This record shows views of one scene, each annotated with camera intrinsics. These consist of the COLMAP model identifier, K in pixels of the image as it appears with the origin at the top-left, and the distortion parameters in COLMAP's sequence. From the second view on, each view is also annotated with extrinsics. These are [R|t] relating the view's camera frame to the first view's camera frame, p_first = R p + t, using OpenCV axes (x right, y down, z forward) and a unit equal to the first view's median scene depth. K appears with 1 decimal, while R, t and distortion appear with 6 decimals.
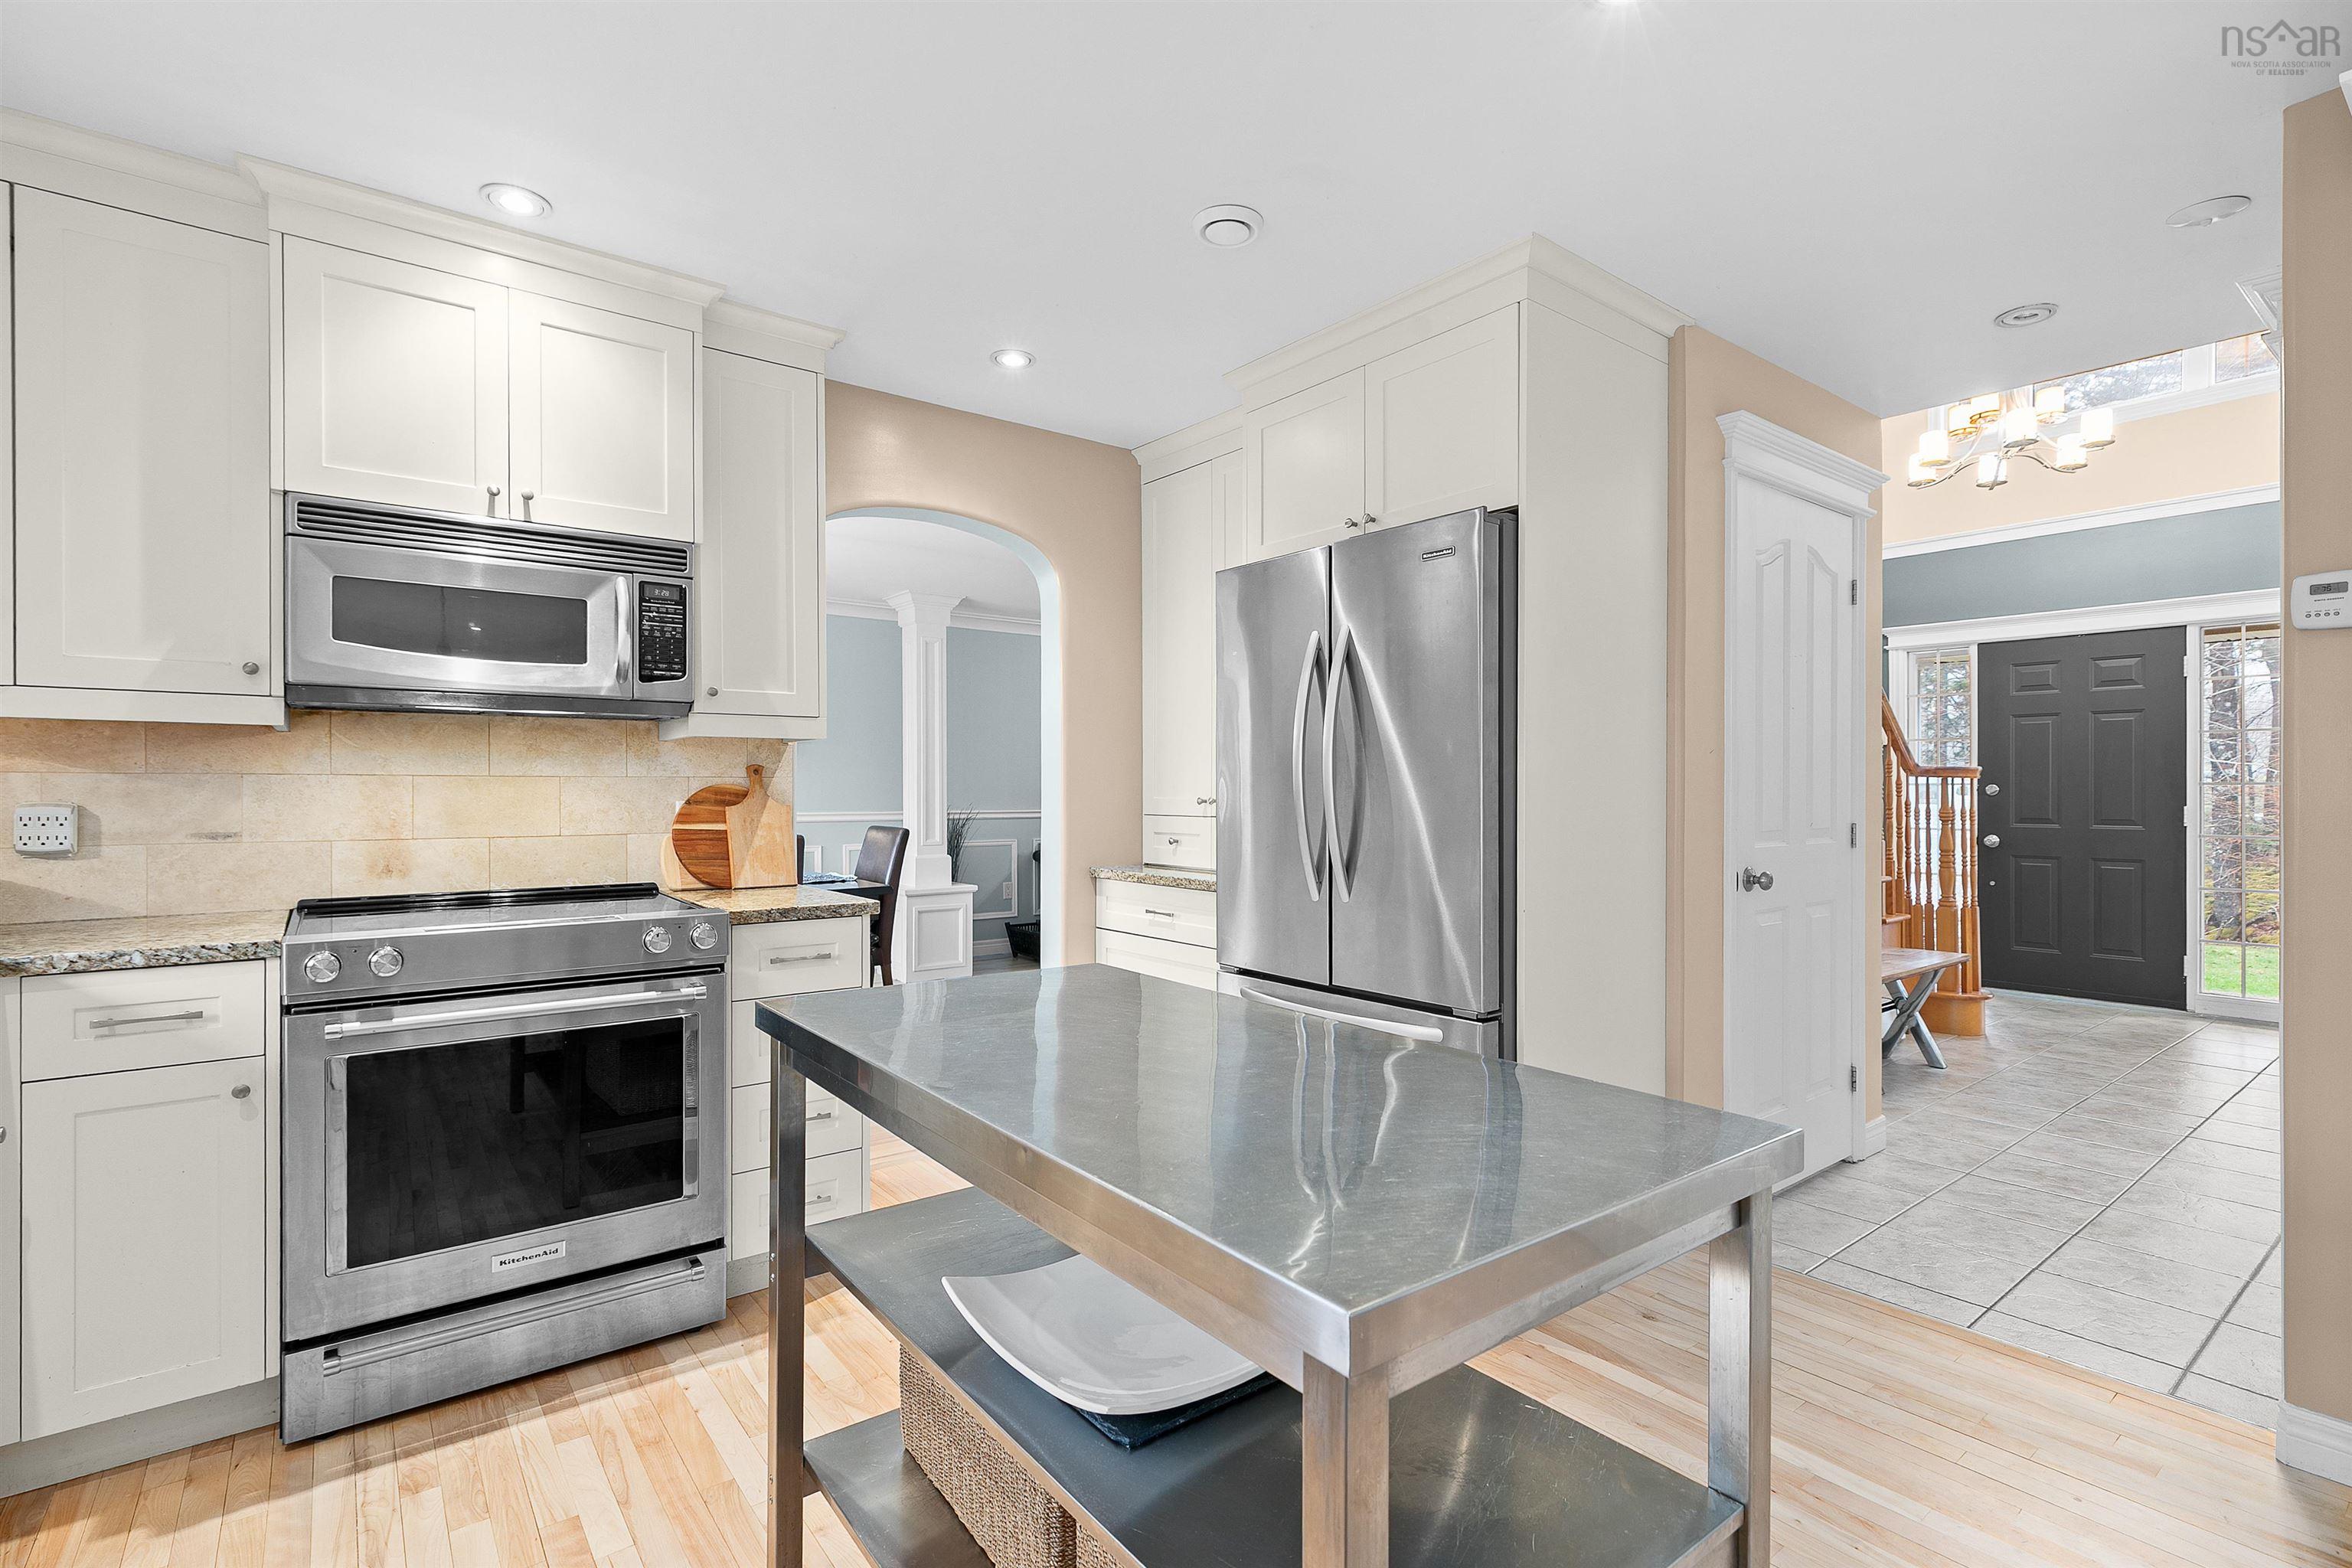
lens RADIAL K [[1090.4, 0, 1180.1], [0, 1090.4, 781.7], [0, 0, 1]] dist [0.002462, 0.000035]
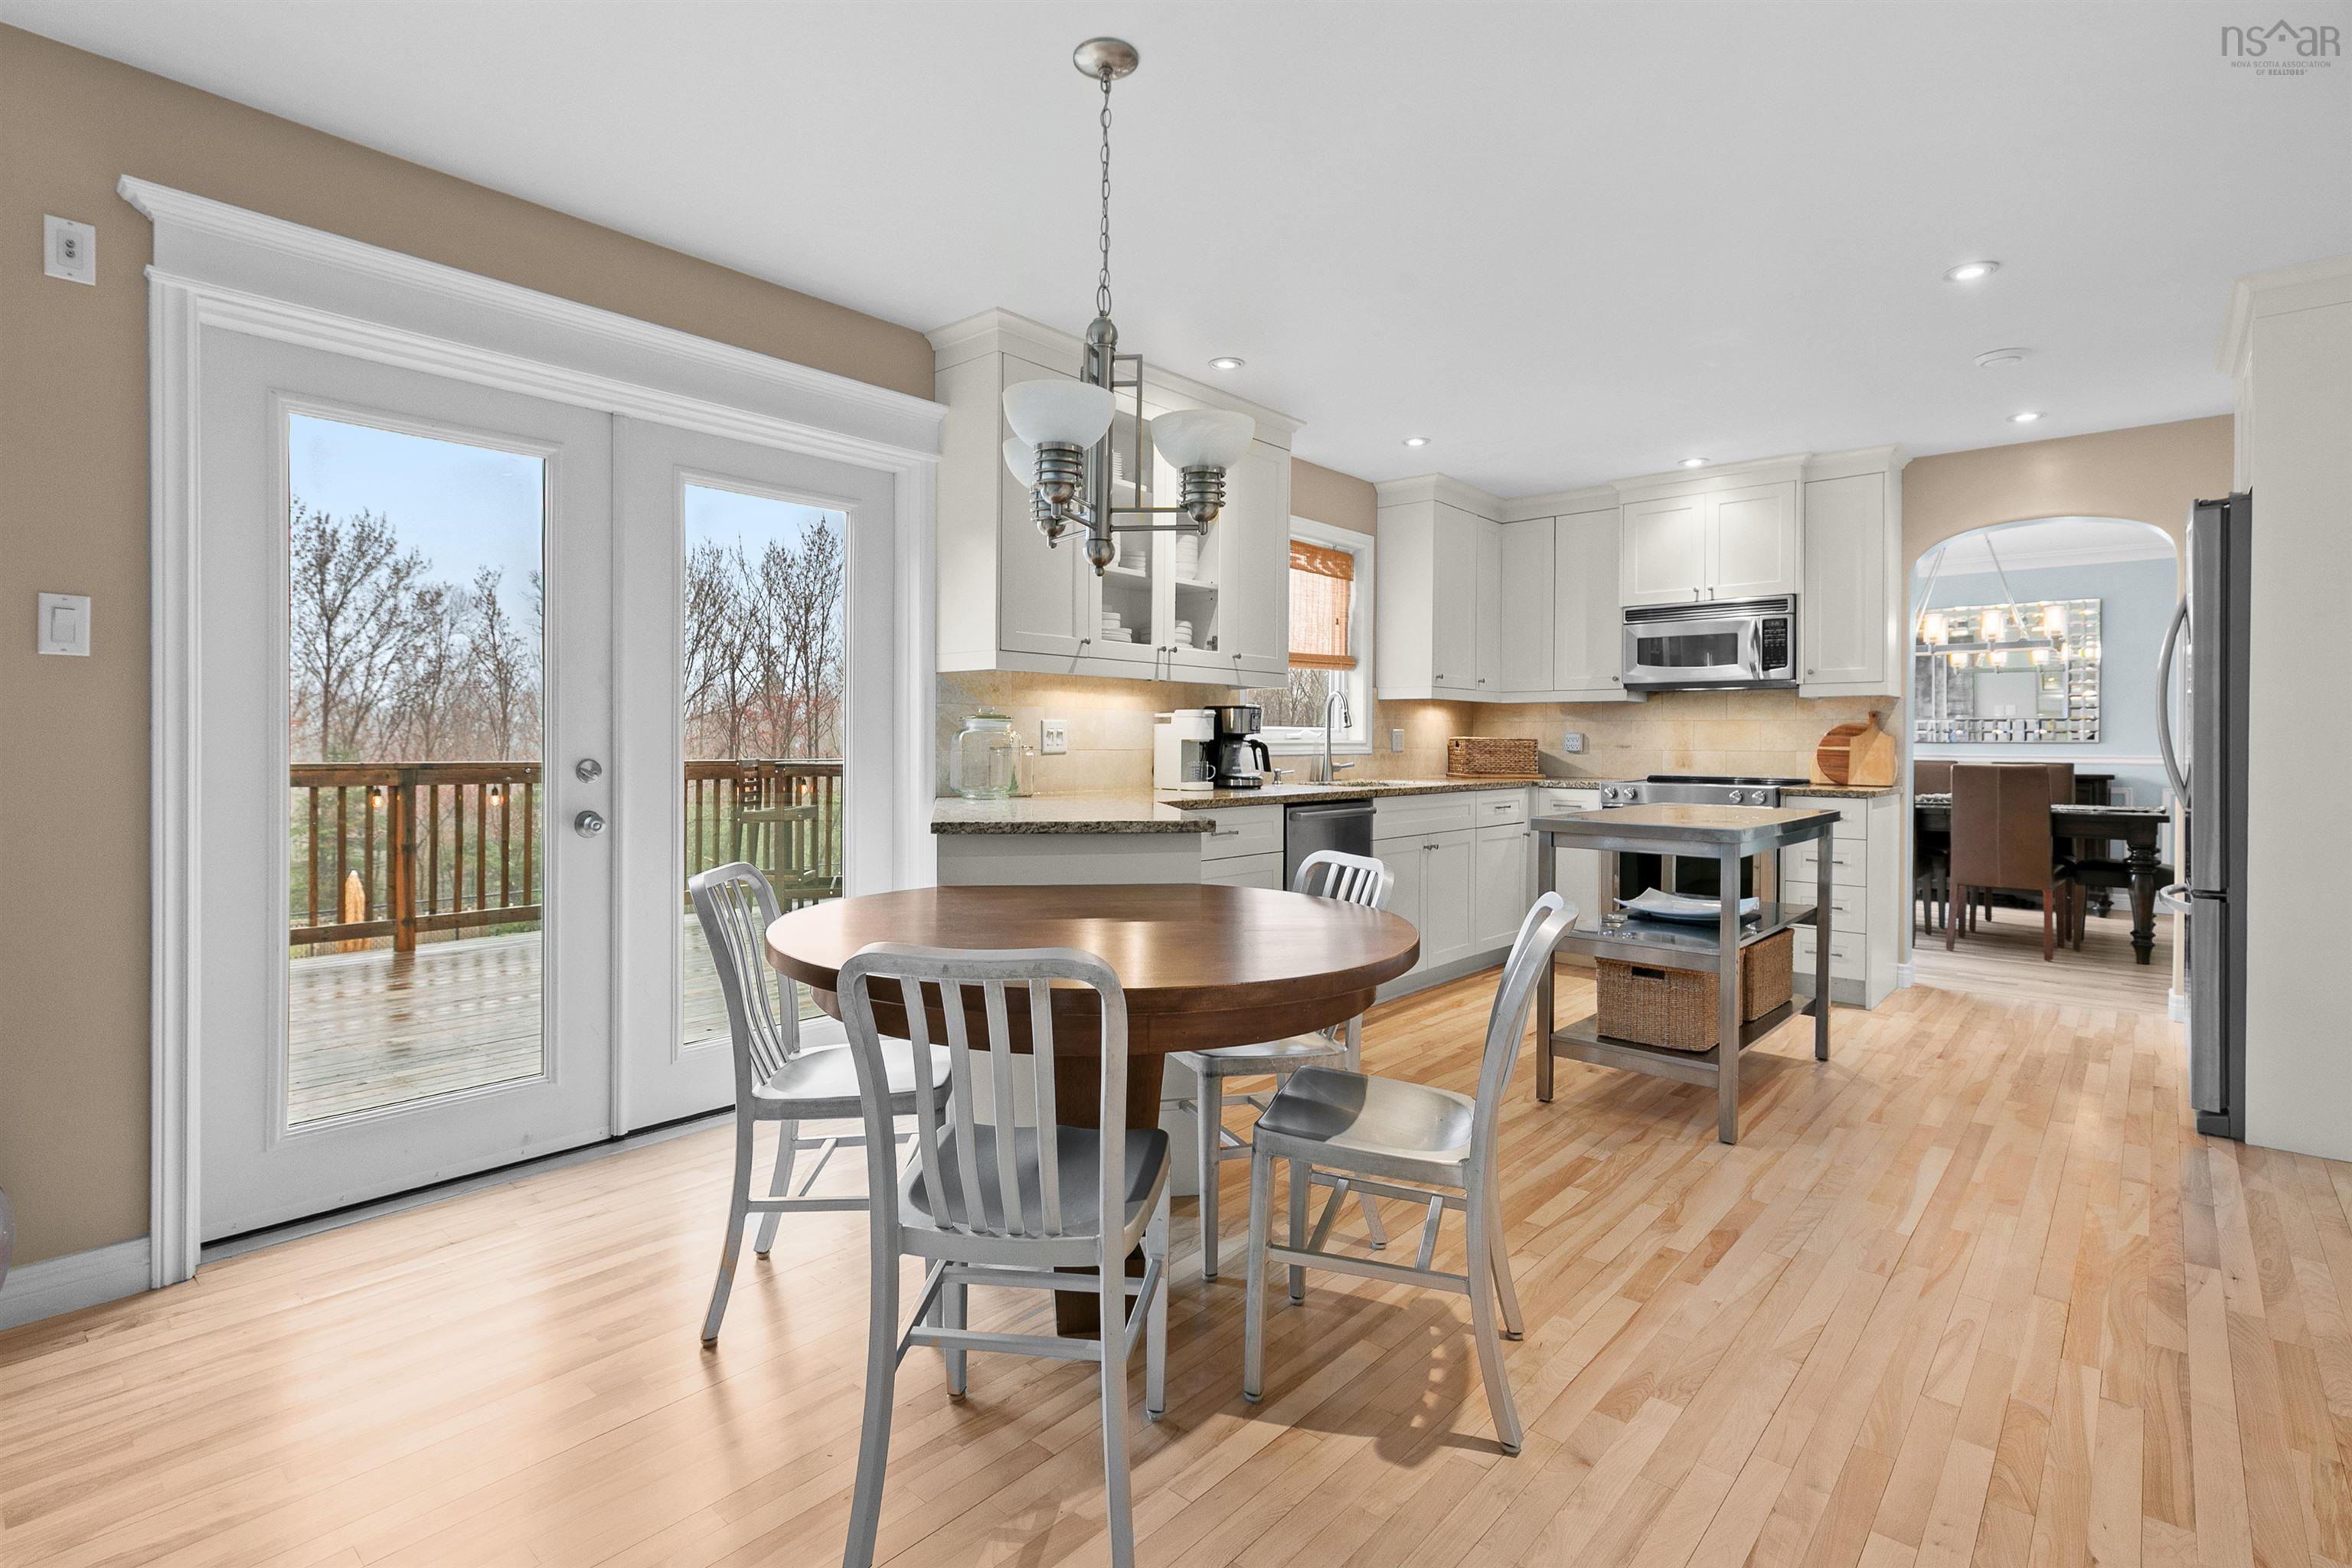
lens RADIAL K [[1090.4, 0, 1187.0], [0, 1090.4, 745.2], [0, 0, 1]] dist [0.002462, 0.000035]
pose [[0.176038, 0.001158, -0.984383, 1.256854], [-0.003152, 0.999995, 0.000612, 0.044850], [0.984378, 0.002995, 0.176041, -0.364876]]
